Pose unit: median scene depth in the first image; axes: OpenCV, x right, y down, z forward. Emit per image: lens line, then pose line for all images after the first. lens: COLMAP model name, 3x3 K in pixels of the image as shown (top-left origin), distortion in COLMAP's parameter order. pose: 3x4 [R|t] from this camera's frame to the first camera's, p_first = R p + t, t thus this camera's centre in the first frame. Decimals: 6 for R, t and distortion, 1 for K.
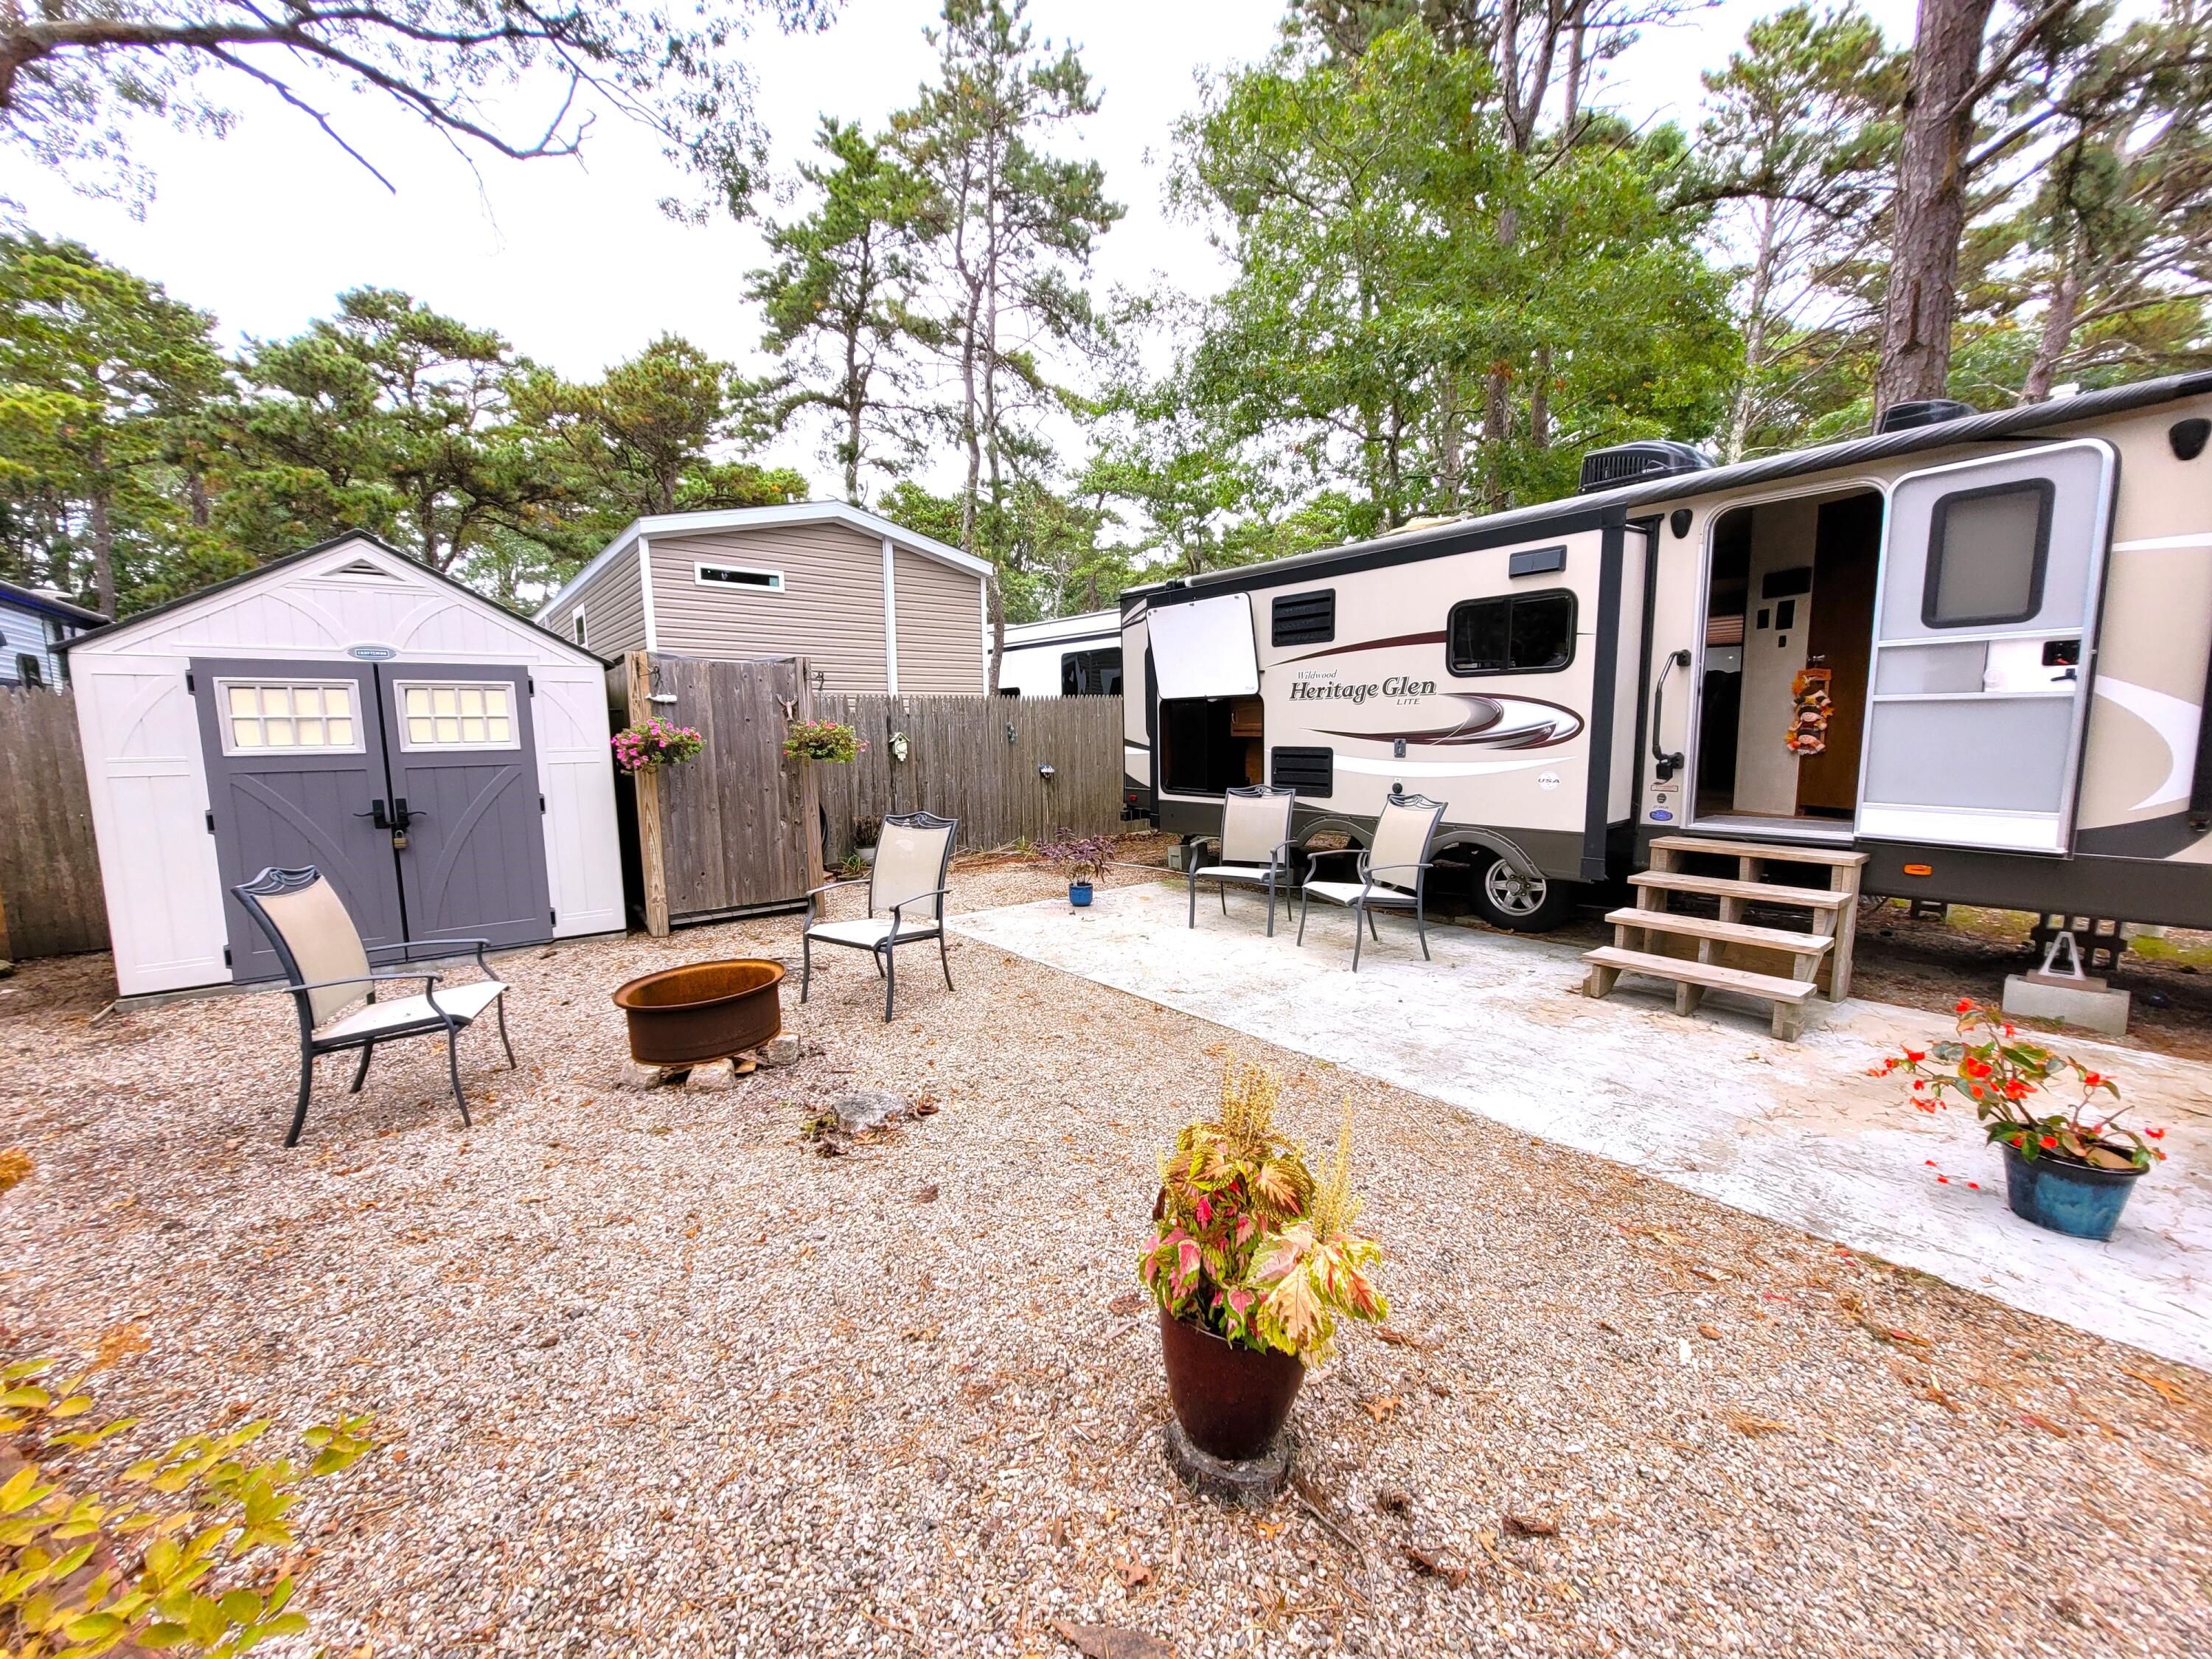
lens RADIAL K [[859.0, 0, 1106.0], [0, 859.0, 829.5], [0, 0, 1]] dist [0.005971, -0.000144]
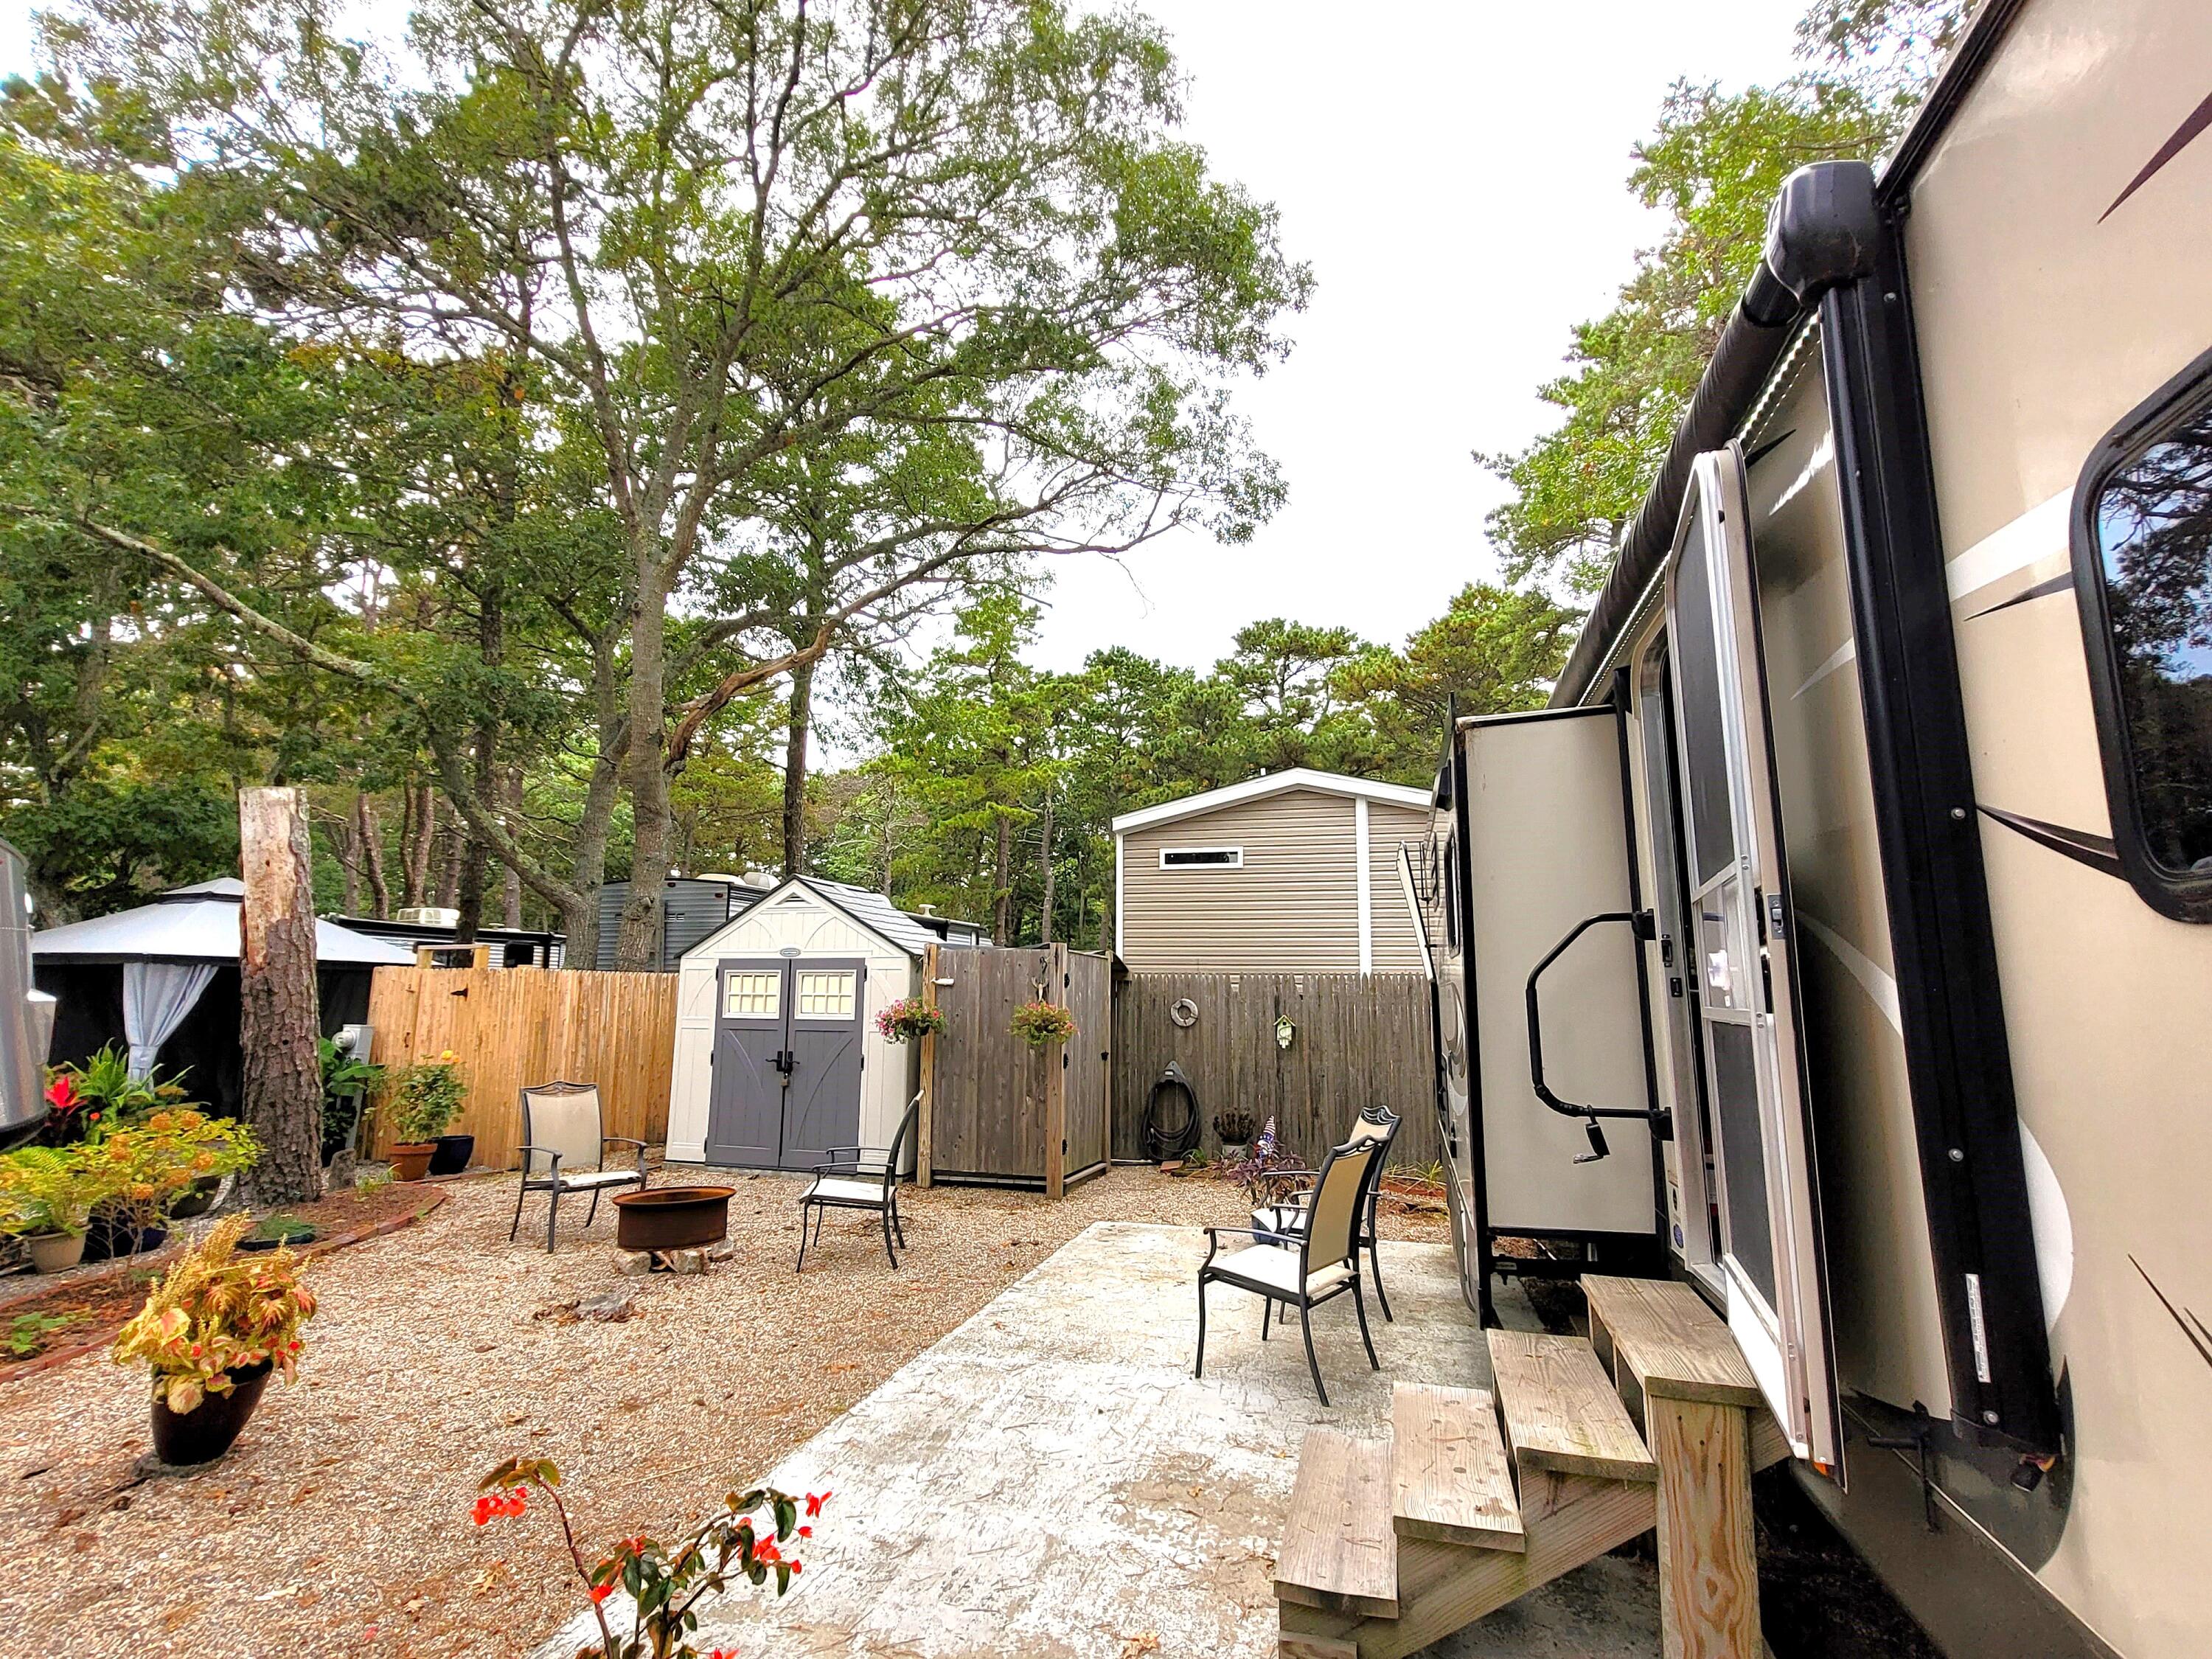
lens RADIAL K [[1068.7, 0, 1081.3], [0, 1068.7, 830.9], [0, 0, 1]] dist [0.008462, -0.002898]
pose [[0.581151, -0.106031, -0.806859, 0.959704], [-0.114892, 0.970855, -0.210335, -0.073863], [0.805644, 0.214939, 0.552031, 0.322364]]
